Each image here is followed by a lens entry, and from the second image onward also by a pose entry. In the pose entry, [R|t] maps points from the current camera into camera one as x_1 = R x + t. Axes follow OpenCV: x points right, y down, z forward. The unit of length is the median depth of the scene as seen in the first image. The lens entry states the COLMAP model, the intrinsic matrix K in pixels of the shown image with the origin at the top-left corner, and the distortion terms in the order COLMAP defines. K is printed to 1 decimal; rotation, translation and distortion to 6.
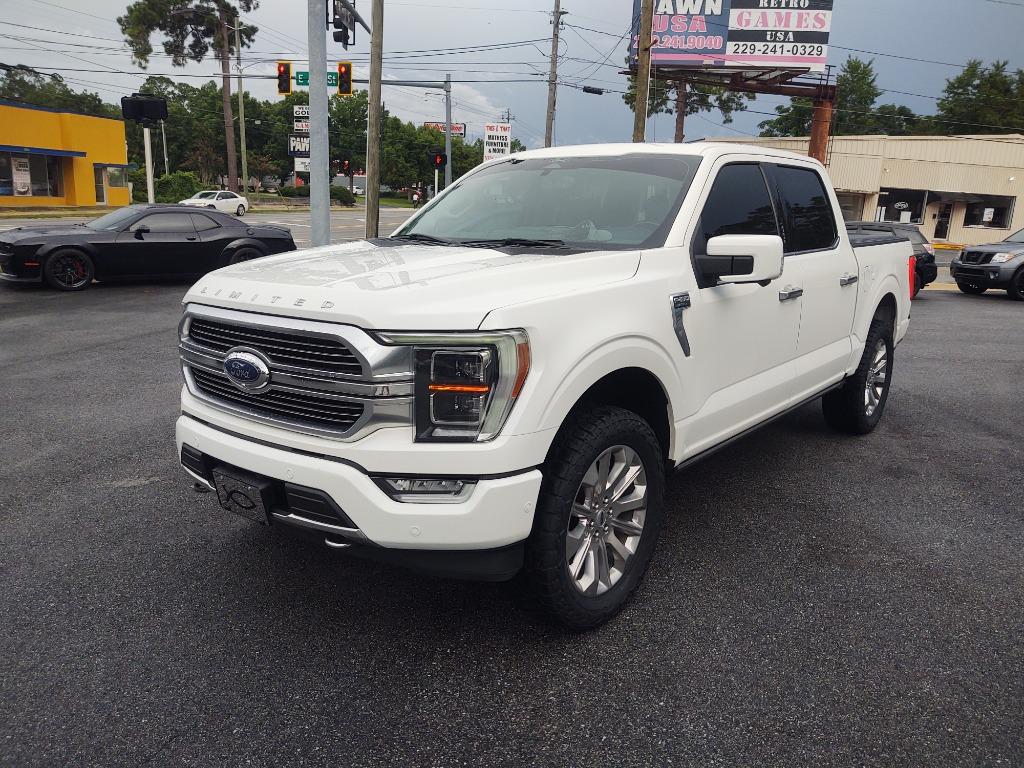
lens RADIAL K [[792.4, 0, 511.9], [0, 792.4, 399.2], [0, 0, 1]] dist [-0.006203, -0.002939]
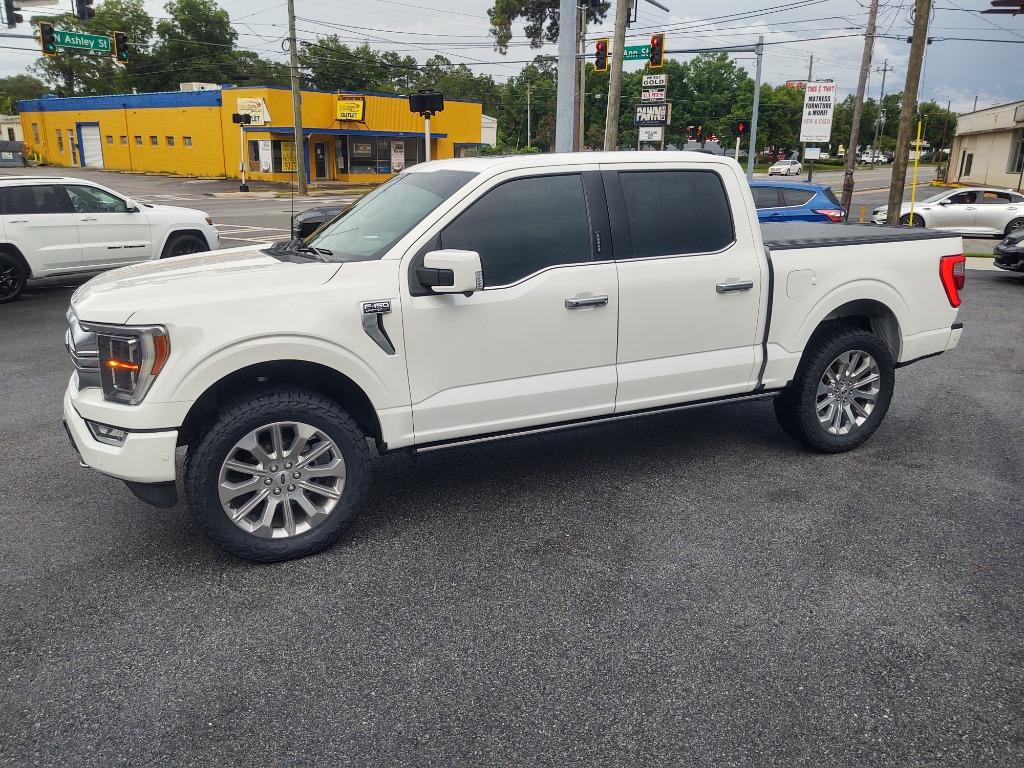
lens RADIAL K [[787.6, 0, 512.0], [0, 787.6, 384.0], [0, 0, 1]] dist [0.062326, -0.110567]
pose [[0.890224, 0.095352, -0.445432, 0.101781], [-0.083894, 0.995439, 0.045424, -0.008914], [0.447731, -0.003068, 0.894163, 0.004974]]
